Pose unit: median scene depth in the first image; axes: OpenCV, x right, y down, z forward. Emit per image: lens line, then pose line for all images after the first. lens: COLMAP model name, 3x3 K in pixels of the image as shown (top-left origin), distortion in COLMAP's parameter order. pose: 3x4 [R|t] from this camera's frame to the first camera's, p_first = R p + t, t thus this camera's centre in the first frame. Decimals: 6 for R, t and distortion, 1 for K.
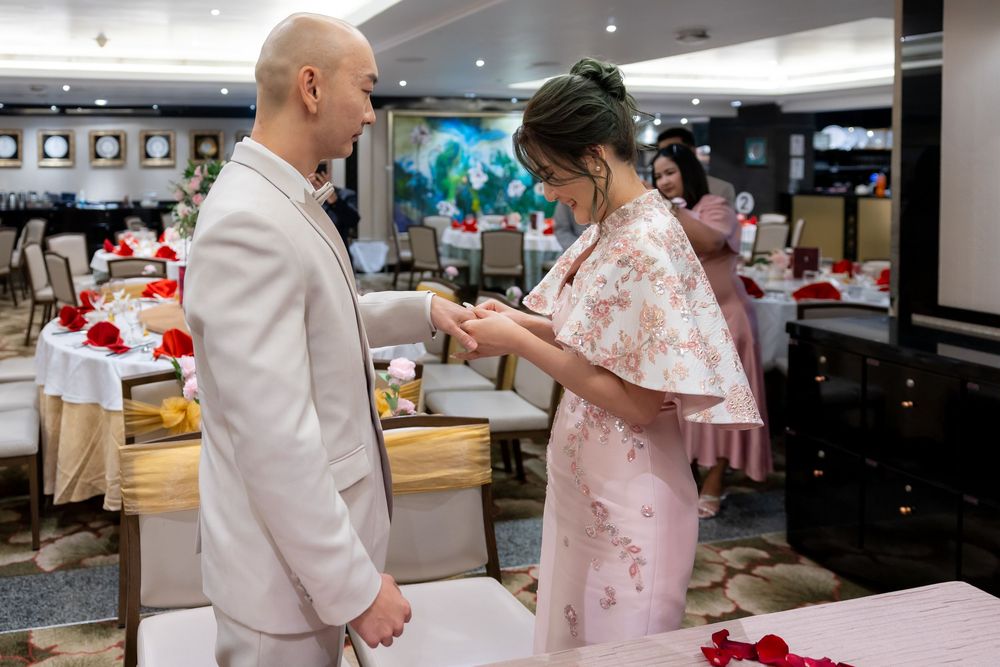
lens RADIAL K [[2016.2, 0, 500.0], [0, 2016.2, 333.5], [0, 0, 1]] dist [0.052994, 0.282291]
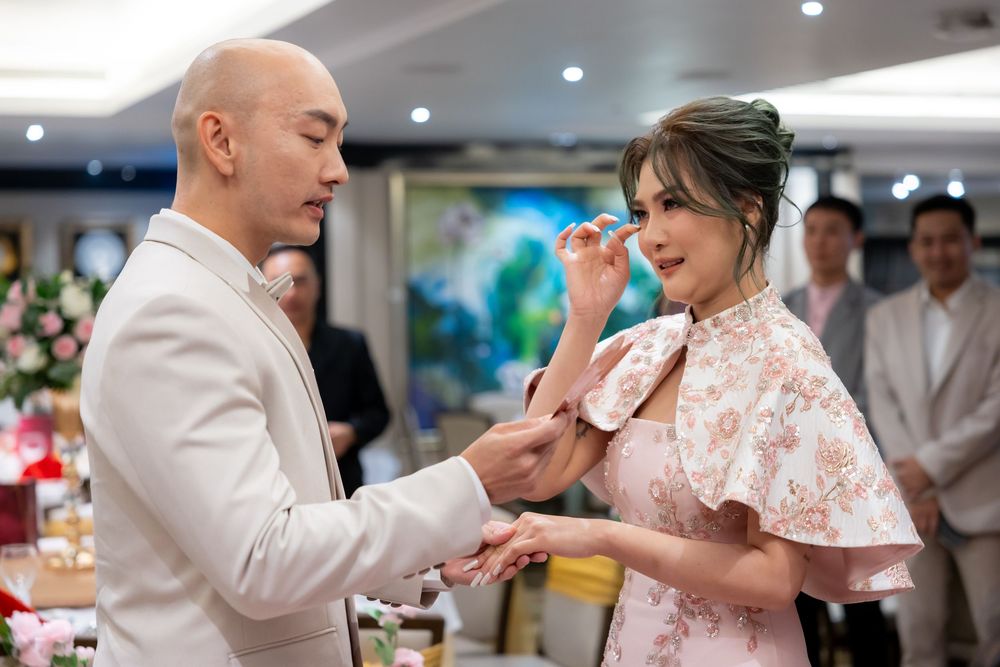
lens RADIAL K [[2016.2, 0, 500.0], [0, 2016.2, 333.5], [0, 0, 1]] dist [0.052994, 0.282291]
pose [[0.999757, -0.011975, 0.018489, -0.039319], [0.012425, 0.999624, -0.024449, -0.060836], [-0.018189, 0.024673, 0.999530, 0.526038]]
